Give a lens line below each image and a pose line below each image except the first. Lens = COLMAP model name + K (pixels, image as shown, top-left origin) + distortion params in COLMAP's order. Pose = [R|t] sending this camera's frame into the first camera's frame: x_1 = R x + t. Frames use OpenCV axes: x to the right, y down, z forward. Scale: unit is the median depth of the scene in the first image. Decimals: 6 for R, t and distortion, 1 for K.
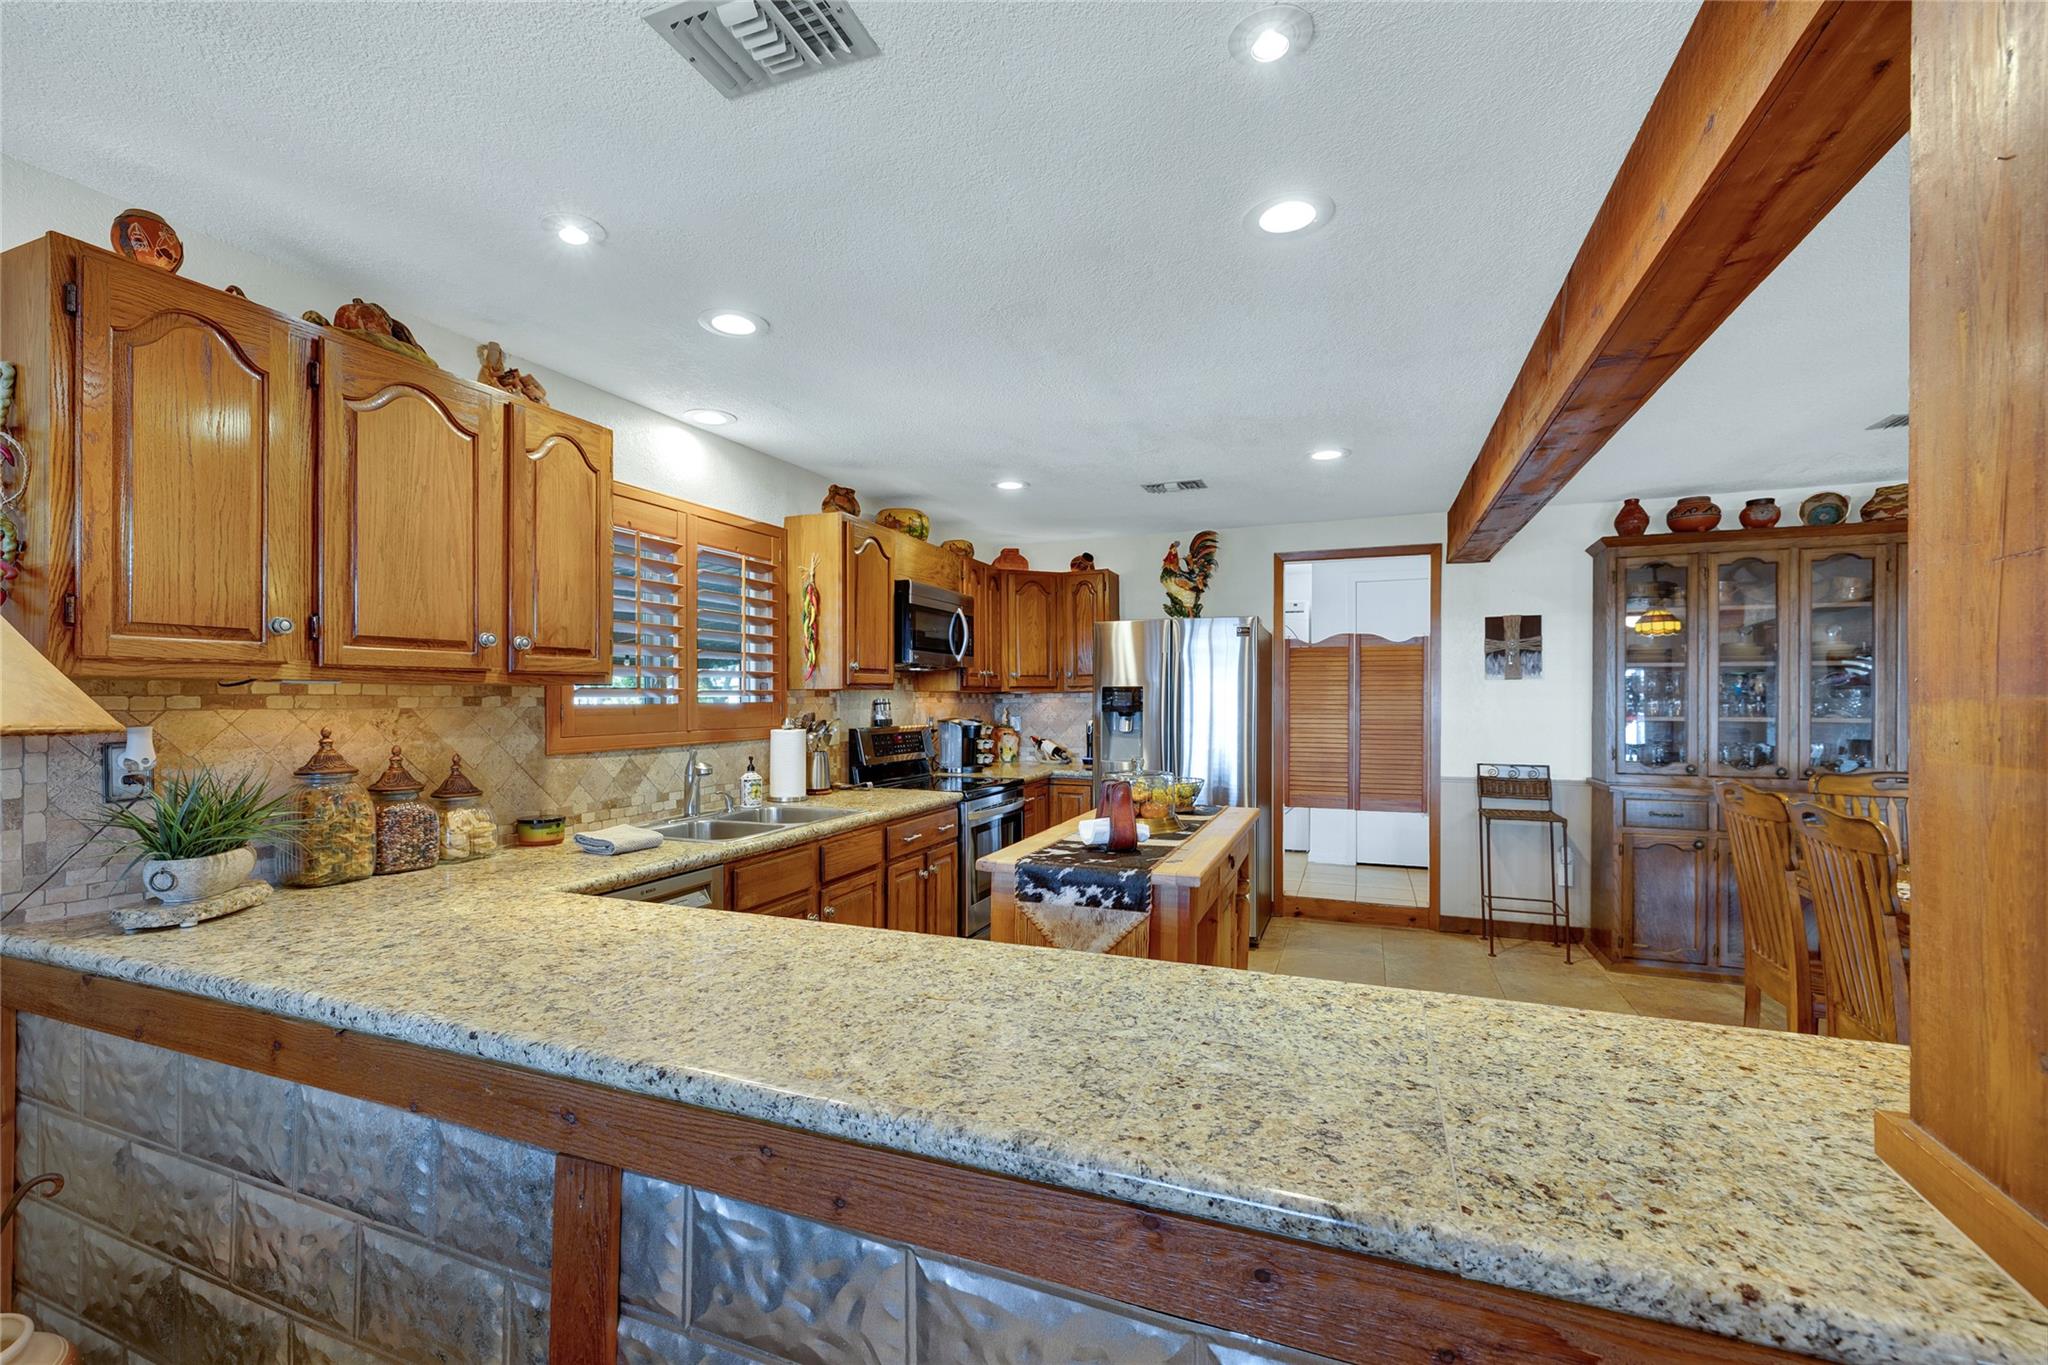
lens RADIAL K [[880.9, 0, 1003.9], [0, 880.9, 695.2], [0, 0, 1]] dist [0.001146, 0.000402]
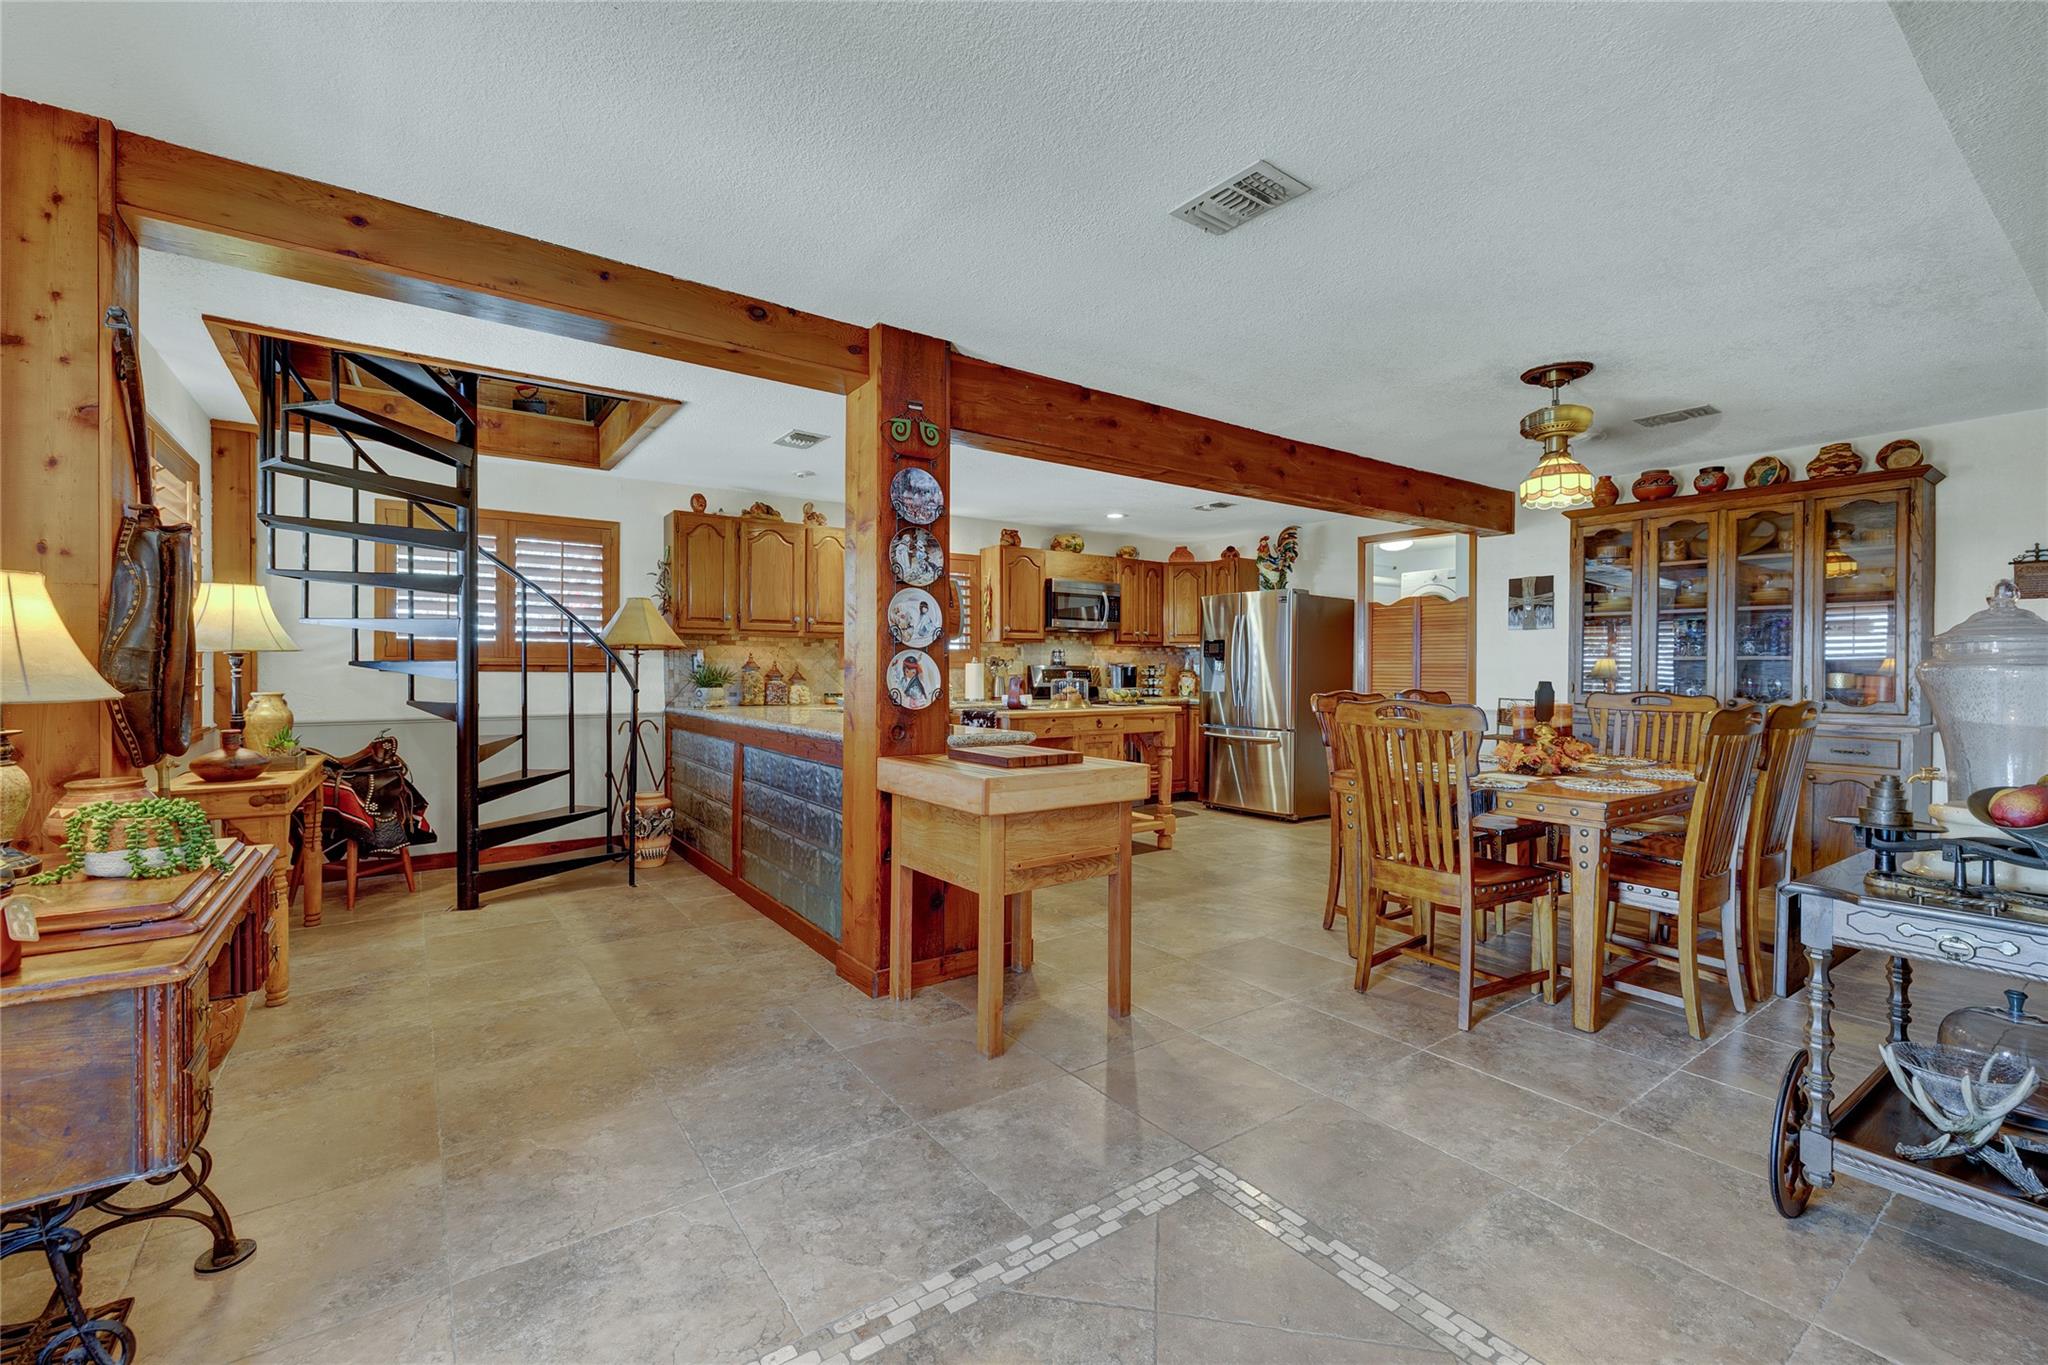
lens RADIAL K [[860.3, 0, 1017.0], [0, 860.3, 673.0], [0, 0, 1]] dist [0.000310, -0.000009]
pose [[0.844805, 0.005245, -0.535048, 1.183846], [-0.002157, 0.999977, 0.006397, 0.069495], [0.535069, -0.004251, 0.844797, -0.730426]]
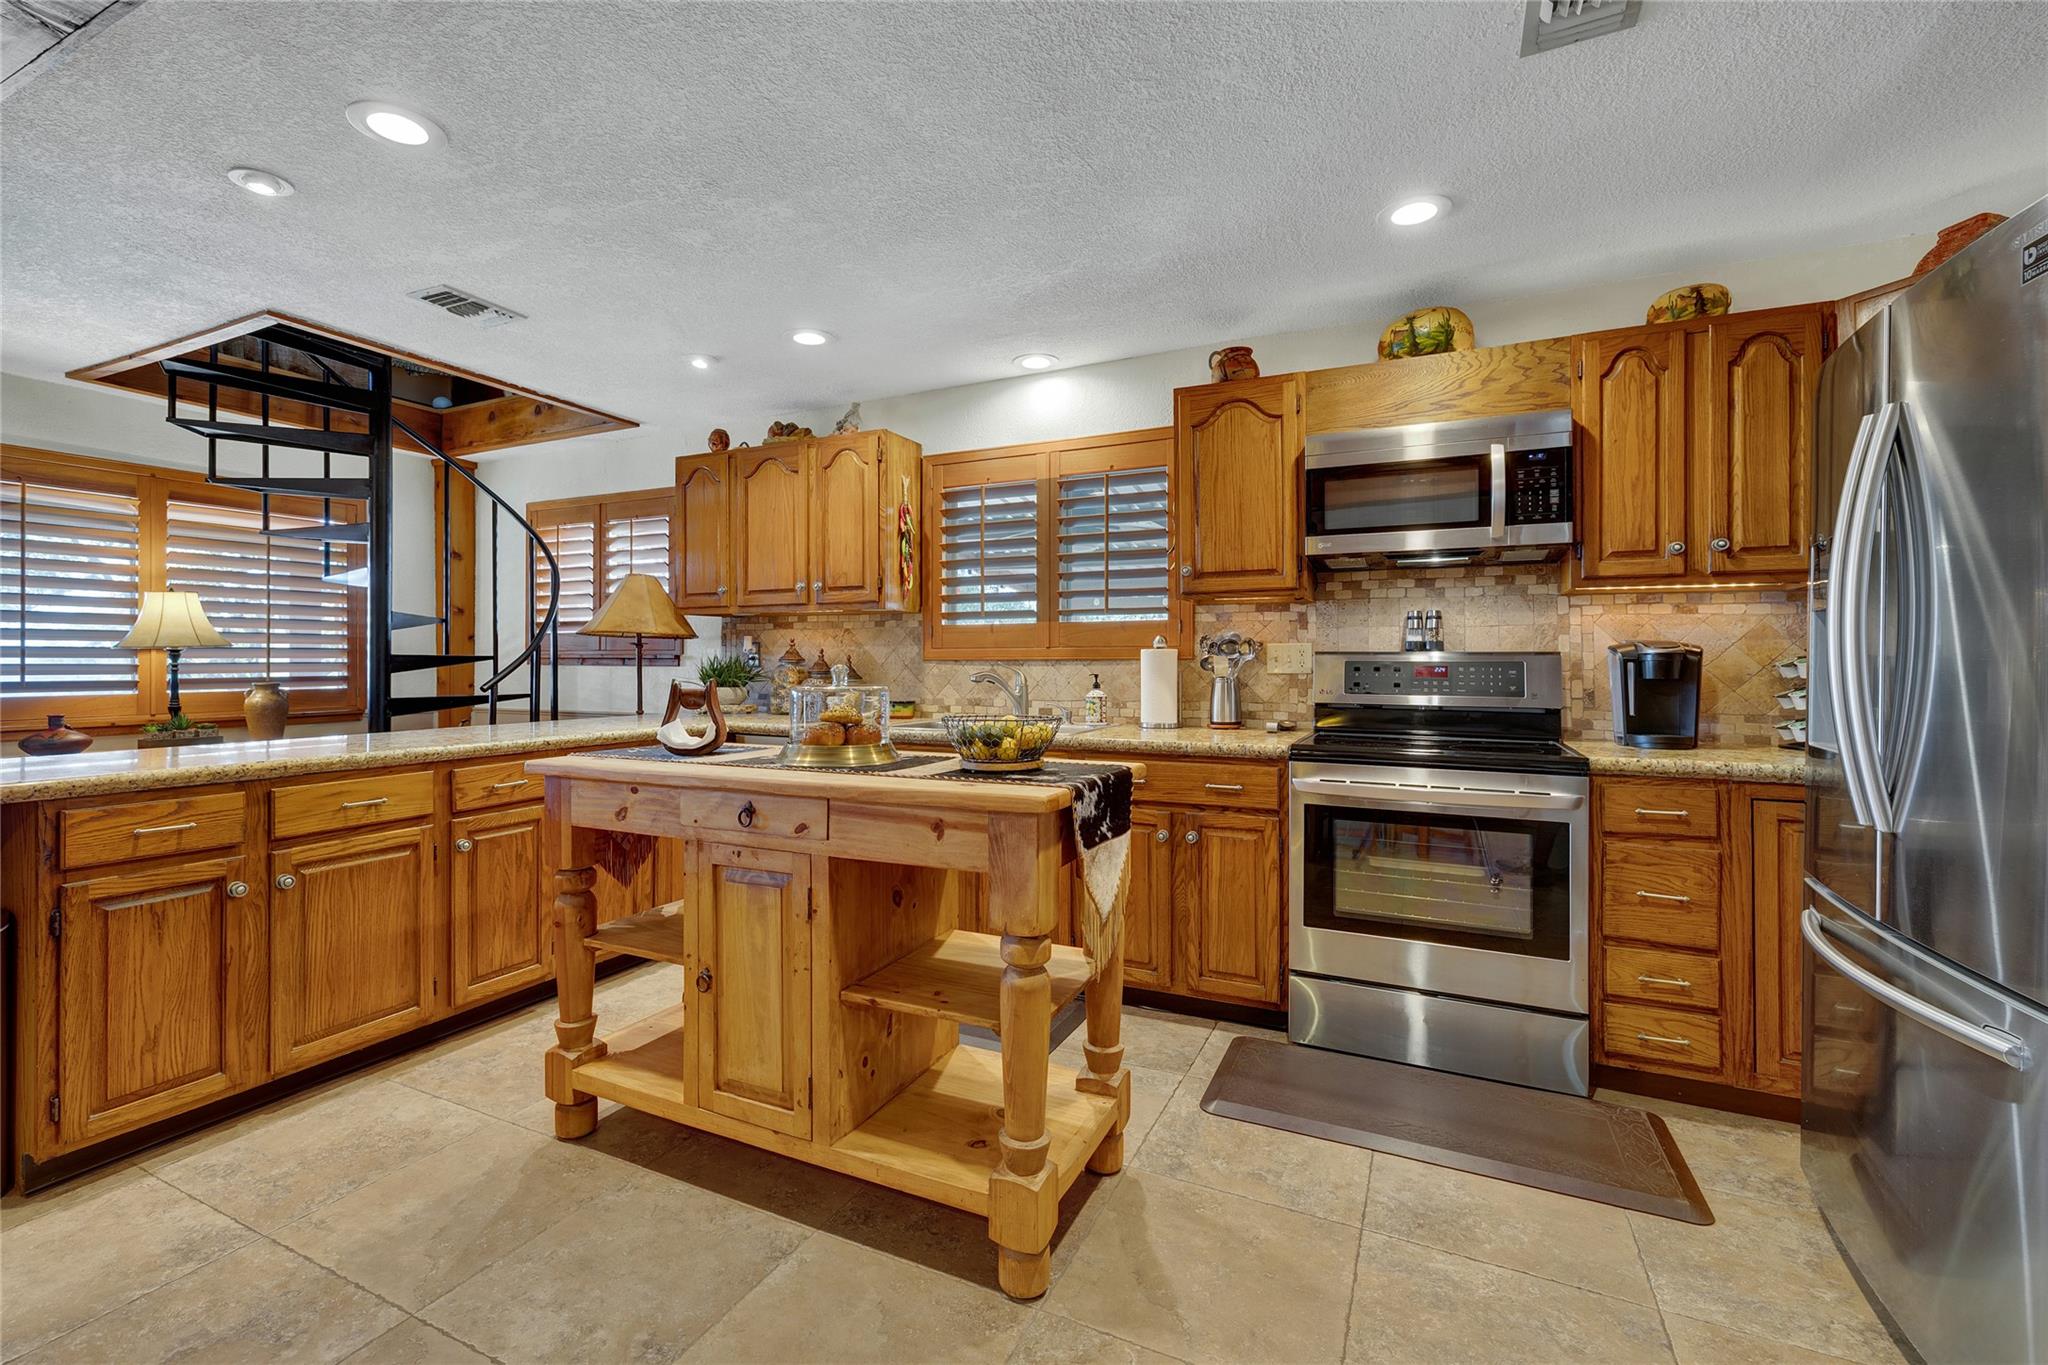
lens RADIAL K [[885.4, 0, 1009.4], [0, 885.4, 661.9], [0, 0, 1]] dist [0.000933, 0.000042]
pose [[-0.062759, -0.000083, -0.998029, 0.979239], [0.002014, 0.999998, -0.000209, 0.075714], [0.998027, -0.002023, -0.062759, 1.313397]]
